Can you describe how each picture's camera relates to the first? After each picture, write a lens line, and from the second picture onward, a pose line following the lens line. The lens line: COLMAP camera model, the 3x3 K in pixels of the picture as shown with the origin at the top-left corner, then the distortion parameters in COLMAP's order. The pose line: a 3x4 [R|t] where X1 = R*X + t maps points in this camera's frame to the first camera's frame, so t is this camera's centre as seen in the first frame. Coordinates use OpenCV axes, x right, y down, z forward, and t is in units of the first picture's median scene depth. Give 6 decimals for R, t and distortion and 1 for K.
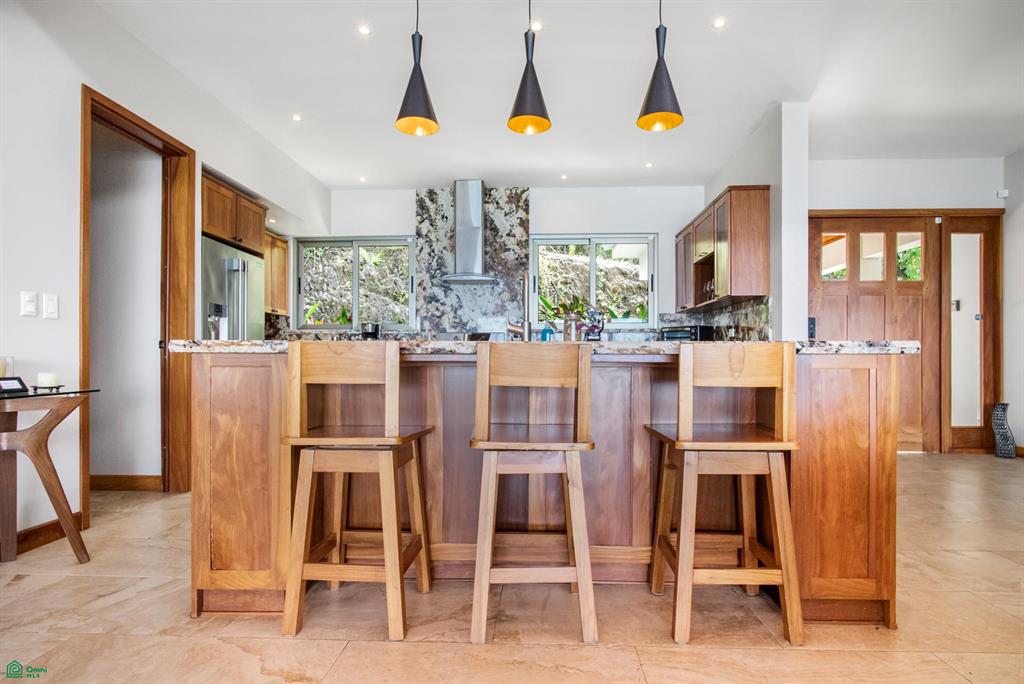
lens RADIAL K [[547.8, 0, 514.3], [0, 547.8, 351.7], [0, 0, 1]] dist [-0.005268, -0.001031]
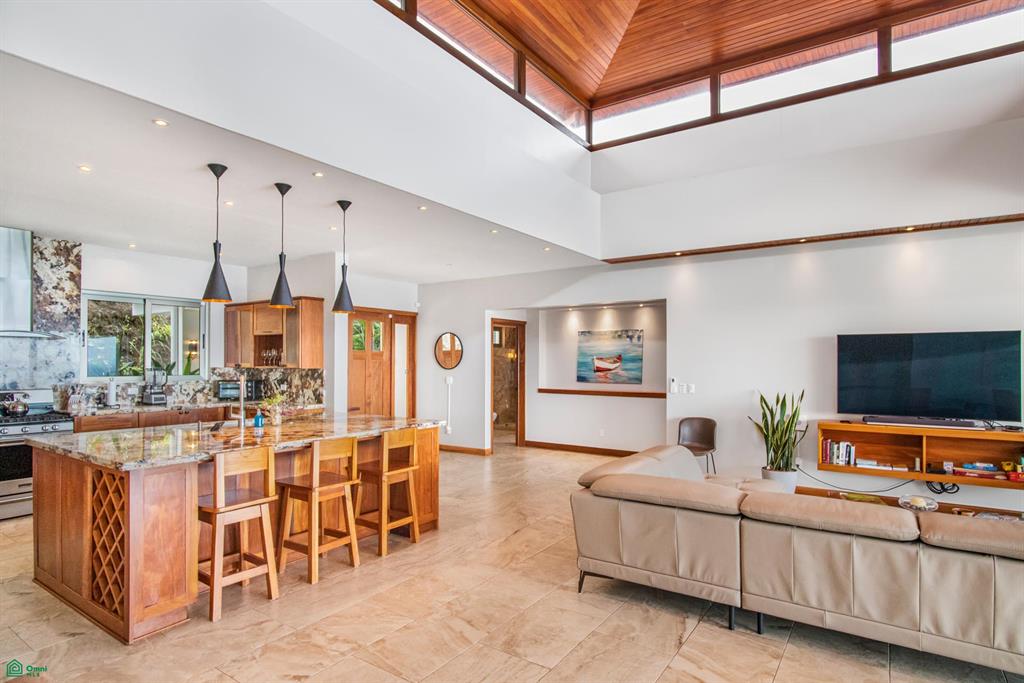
lens RADIAL K [[547.8, 0, 514.3], [0, 547.8, 351.2], [0, 0, 1]] dist [-0.005268, -0.001031]
pose [[0.536577, 0.013552, 0.843742, -0.459041], [-0.007695, 0.999908, -0.011168, -0.112239], [-0.843816, -0.000500, 0.536632, -0.250199]]
